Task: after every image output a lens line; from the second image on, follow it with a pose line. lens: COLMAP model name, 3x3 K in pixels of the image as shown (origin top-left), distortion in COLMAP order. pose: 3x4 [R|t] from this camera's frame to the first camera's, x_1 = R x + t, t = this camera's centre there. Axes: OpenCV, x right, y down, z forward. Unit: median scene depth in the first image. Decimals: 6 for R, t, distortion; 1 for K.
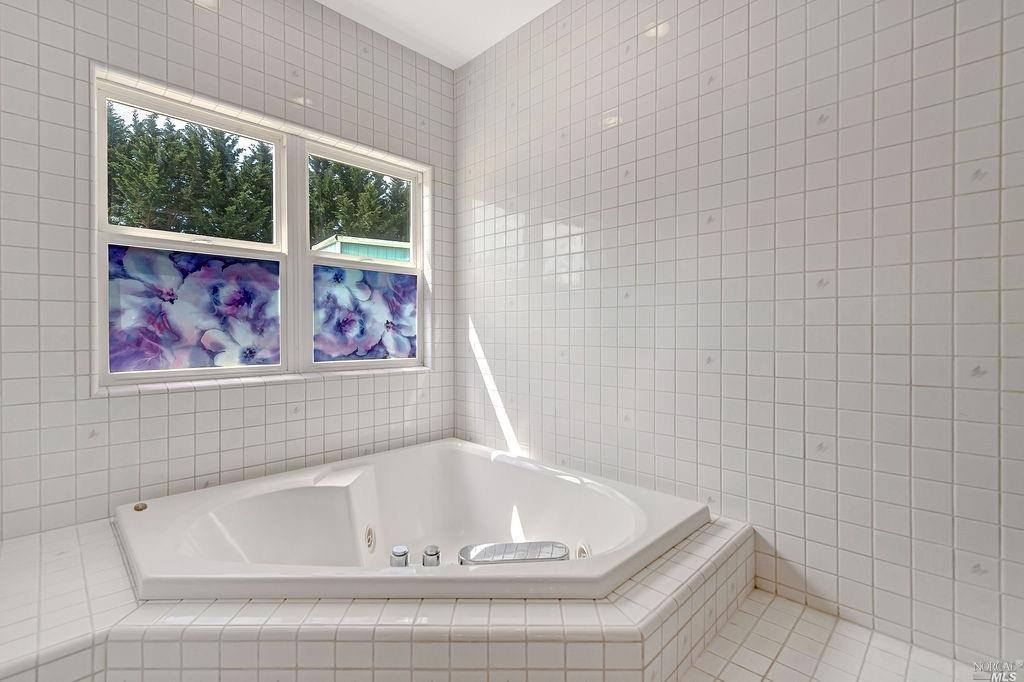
lens RADIAL K [[467.1, 0, 533.7], [0, 467.1, 334.0], [0, 0, 1]] dist [-0.000253, -0.000433]
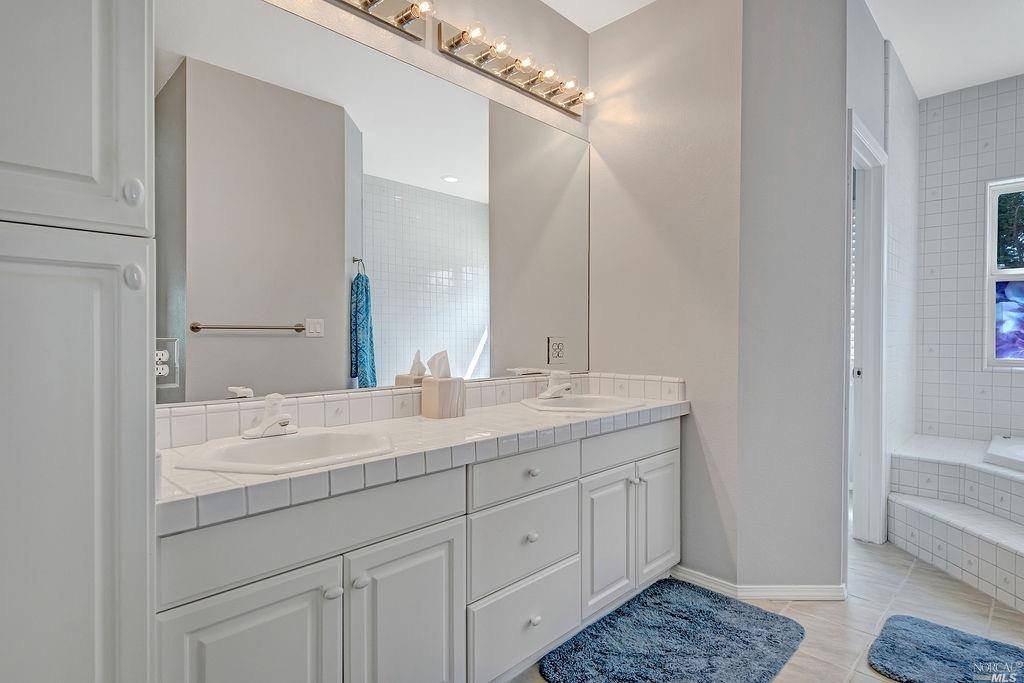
lens RADIAL K [[520.2, 0, 512.0], [0, 520.2, 341.5], [0, 0, 1]] dist [-0.000369, 0.000021]
pose [[-0.018234, 0.015754, -0.999710, 0.984763], [-0.005166, 0.999861, 0.015850, 0.001343], [0.999820, 0.005454, -0.018150, -0.701172]]
